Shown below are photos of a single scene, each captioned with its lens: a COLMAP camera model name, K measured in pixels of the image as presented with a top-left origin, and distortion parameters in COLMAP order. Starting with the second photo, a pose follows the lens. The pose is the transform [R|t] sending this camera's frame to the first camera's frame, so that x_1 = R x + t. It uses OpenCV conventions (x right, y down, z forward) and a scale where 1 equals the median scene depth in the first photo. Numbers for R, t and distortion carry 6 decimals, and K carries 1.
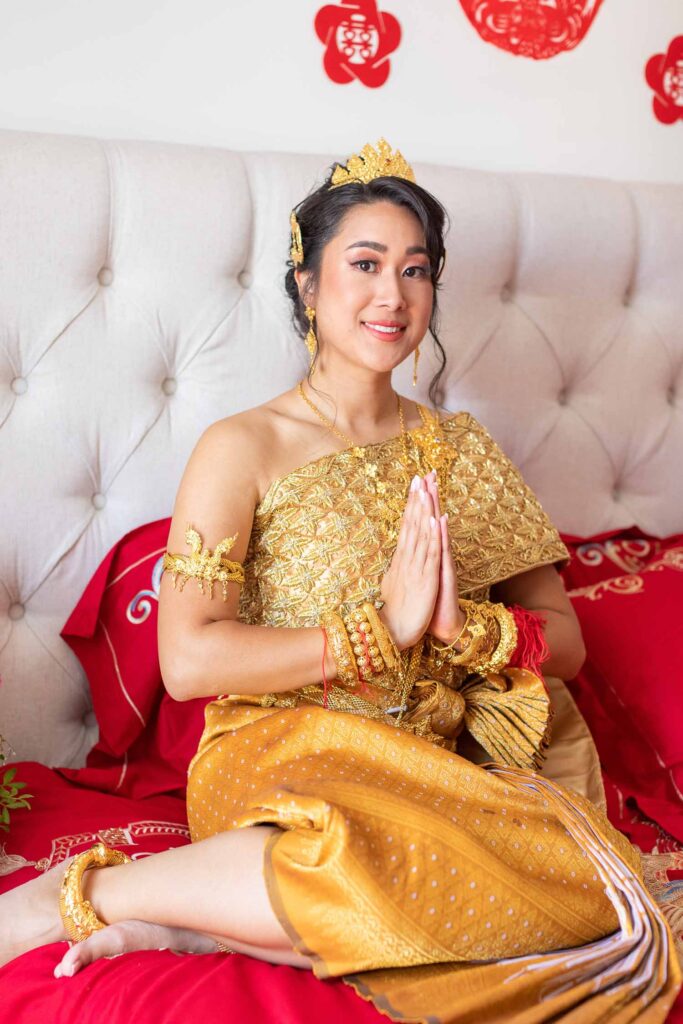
lens RADIAL K [[1514.5, 0, 341.5], [0, 1514.5, 512.0], [0, 0, 1]] dist [-0.024366, -0.009395]
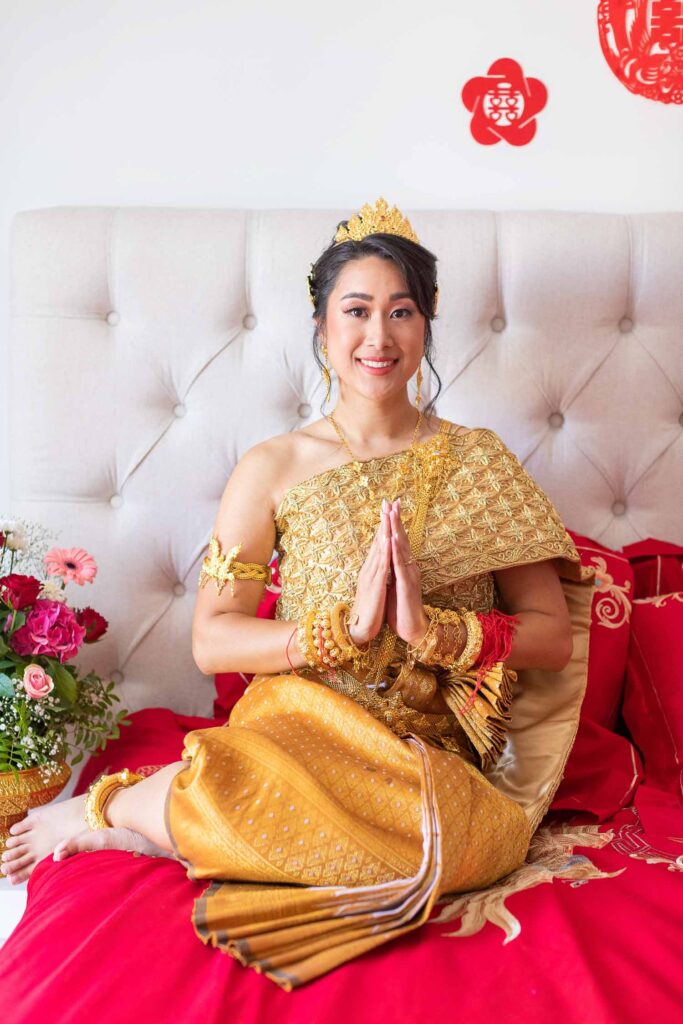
lens RADIAL K [[1475.7, 0, 341.5], [0, 1475.7, 512.0], [0, 0, 1]] dist [-0.034008, -0.011866]
pose [[0.902850, 0.030624, -0.428863, 0.438548], [-0.034128, 0.999417, -0.000481, -0.003123], [0.428598, 0.015070, 0.903369, -0.050824]]
